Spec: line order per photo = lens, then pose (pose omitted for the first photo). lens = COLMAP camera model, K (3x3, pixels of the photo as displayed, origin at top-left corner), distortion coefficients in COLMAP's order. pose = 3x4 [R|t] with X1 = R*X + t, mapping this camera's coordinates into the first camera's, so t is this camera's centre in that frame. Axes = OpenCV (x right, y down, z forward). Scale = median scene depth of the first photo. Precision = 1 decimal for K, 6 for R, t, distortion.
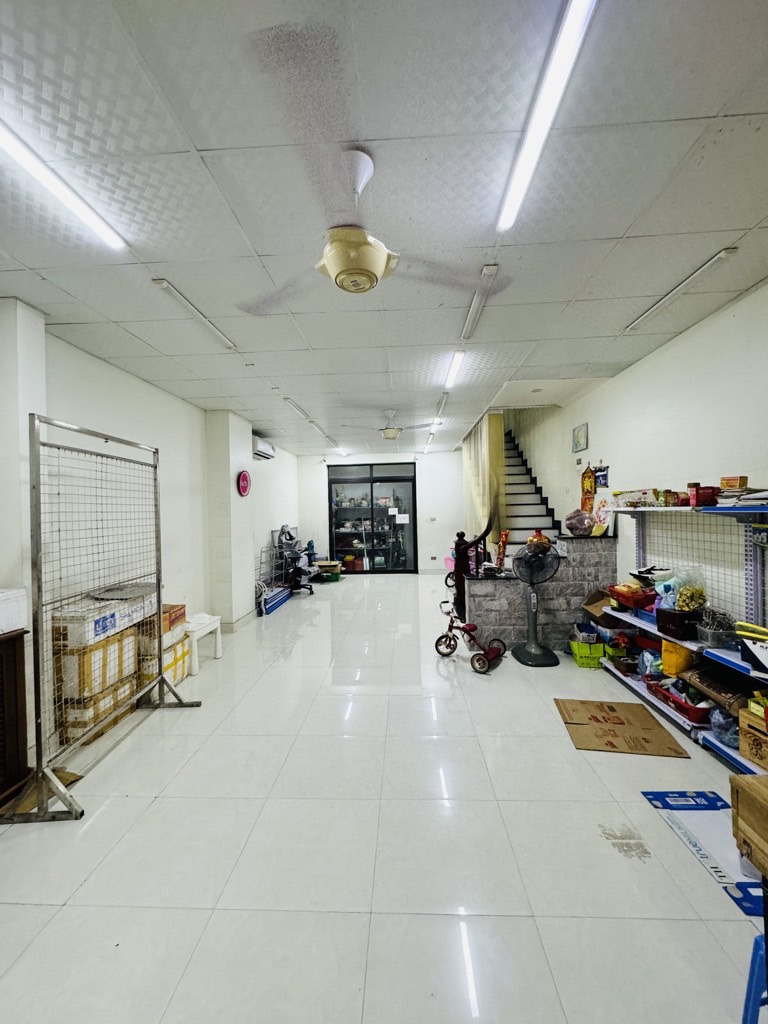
lens RADIAL K [[407.8, 0, 385.6], [0, 407.8, 511.7], [0, 0, 1]] dist [-0.002472, -0.000003]
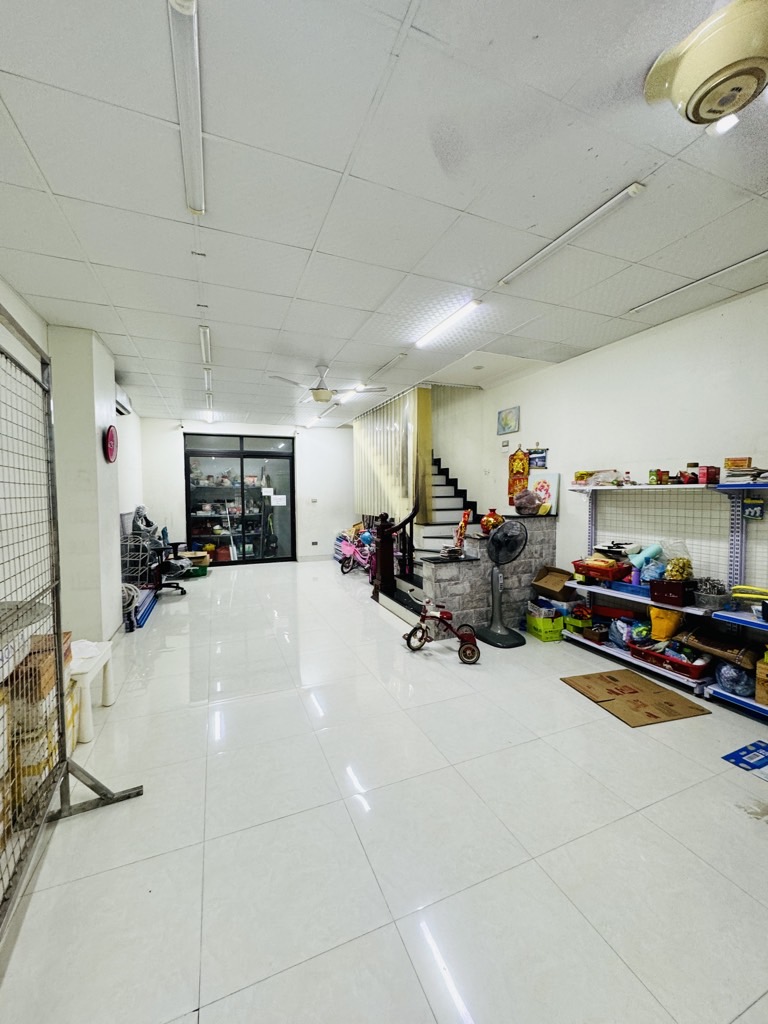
lens RADIAL K [[407.8, 0, 384.6], [0, 407.8, 511.9], [0, 0, 1]] dist [-0.002472, -0.000003]
pose [[0.903932, -0.003993, 0.427658, -0.292597], [-0.011849, 0.999339, 0.034377, 0.021074], [-0.427512, -0.036142, 0.903287, 0.230574]]
